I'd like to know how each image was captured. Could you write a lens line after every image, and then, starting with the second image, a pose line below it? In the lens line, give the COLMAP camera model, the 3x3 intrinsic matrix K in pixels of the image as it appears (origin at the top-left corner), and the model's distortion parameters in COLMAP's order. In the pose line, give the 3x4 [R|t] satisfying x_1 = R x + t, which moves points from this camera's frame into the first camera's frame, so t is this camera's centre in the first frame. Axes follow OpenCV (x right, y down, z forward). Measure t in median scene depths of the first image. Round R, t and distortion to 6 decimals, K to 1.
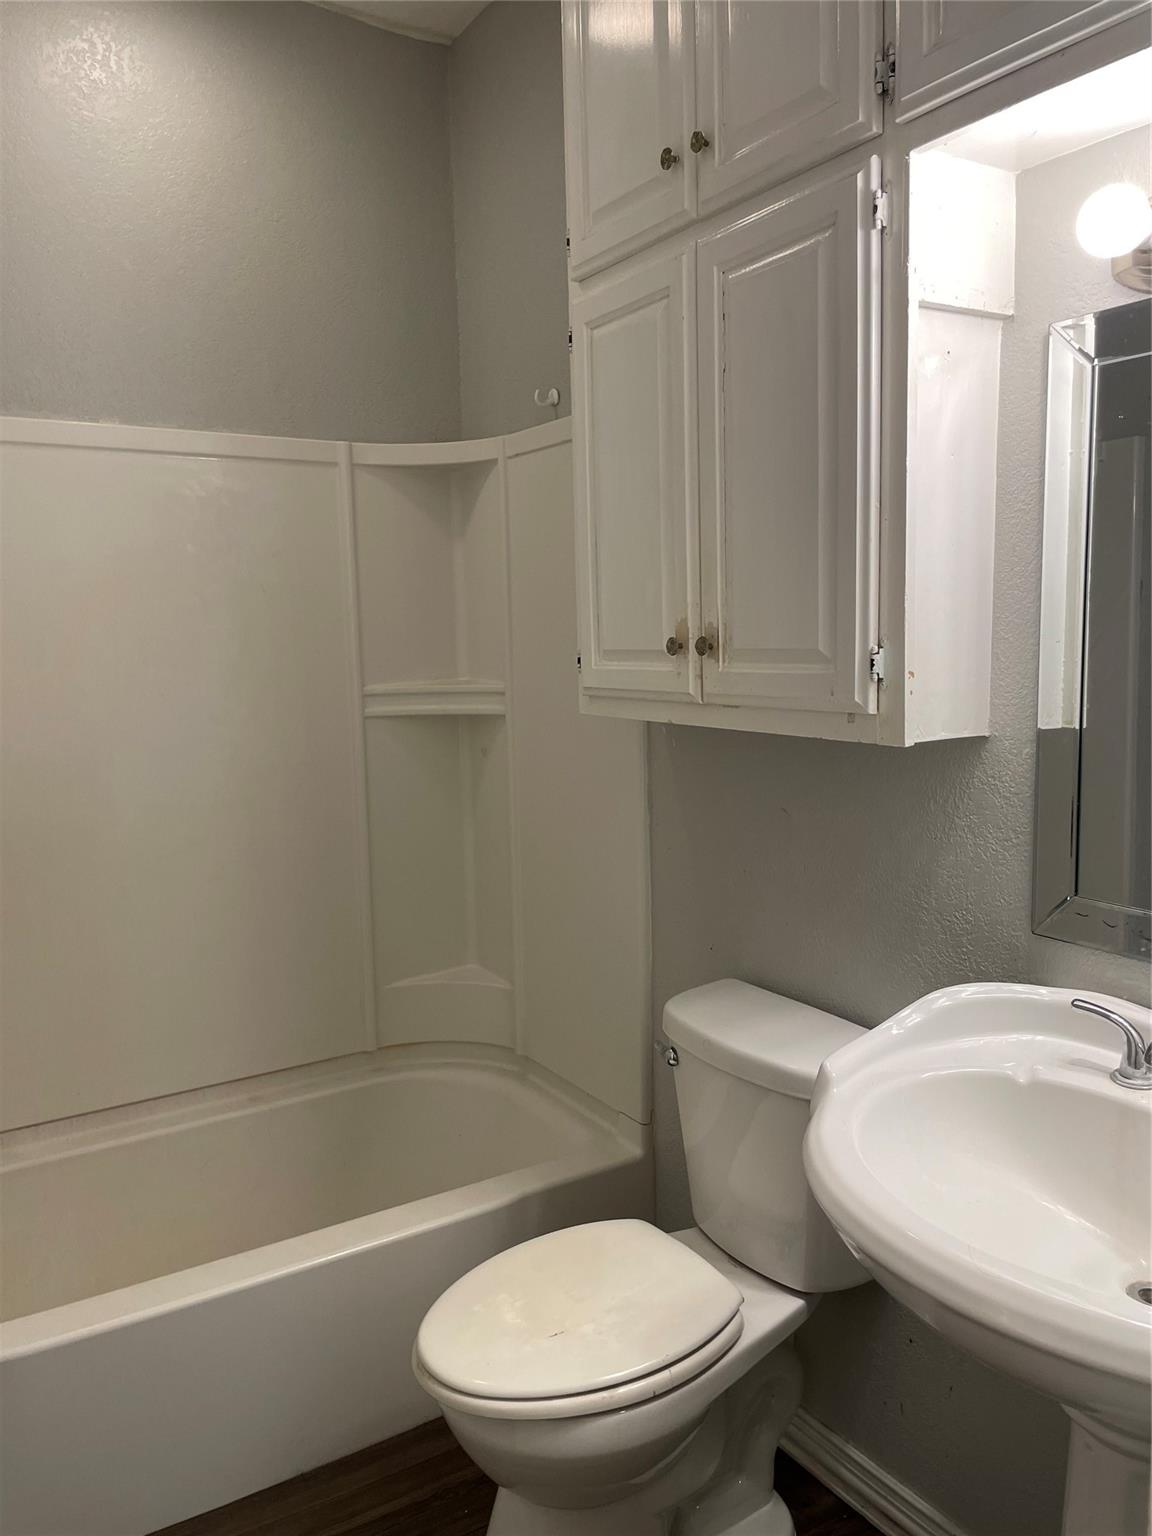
lens RADIAL K [[1166.4, 0, 570.8], [0, 1166.4, 763.5], [0, 0, 1]] dist [0.093600, -0.123646]
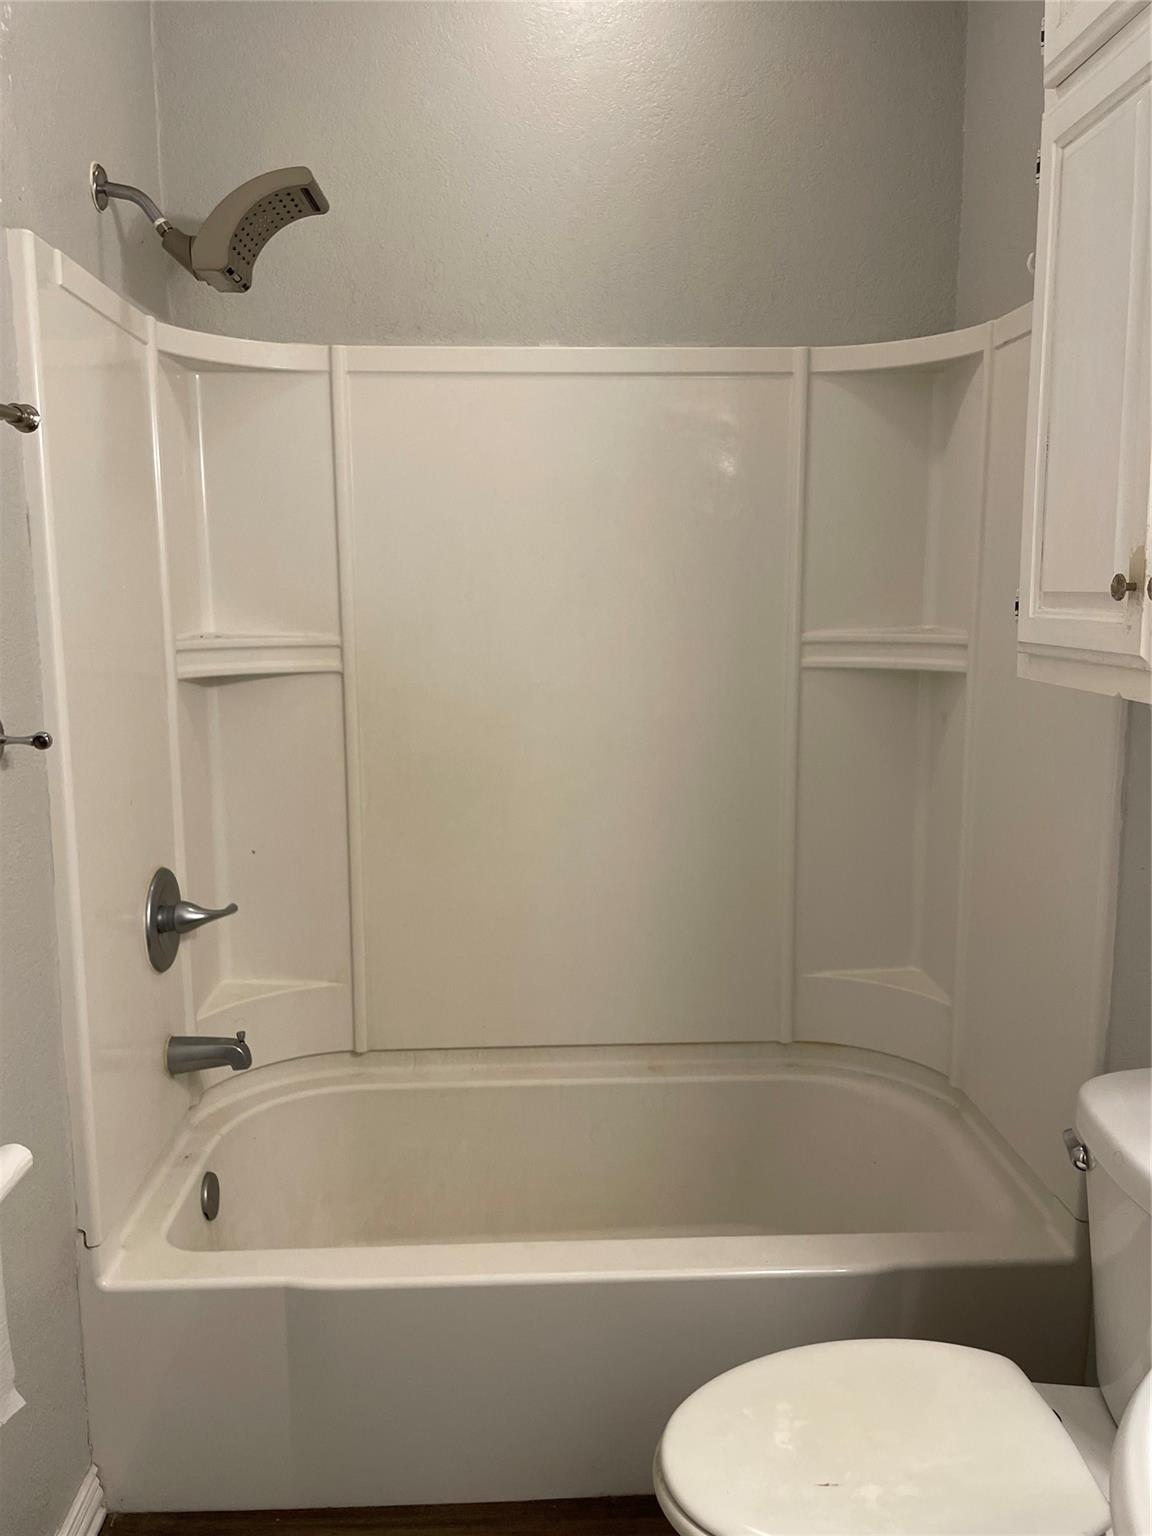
lens RADIAL K [[1166.4, 0, 577.4], [0, 1166.4, 764.0], [0, 0, 1]] dist [0.093600, -0.123646]
pose [[0.875291, 0.089739, -0.475197, 0.101817], [-0.067600, 0.995689, 0.063516, -0.012655], [0.478848, -0.023472, 0.877584, 0.154210]]
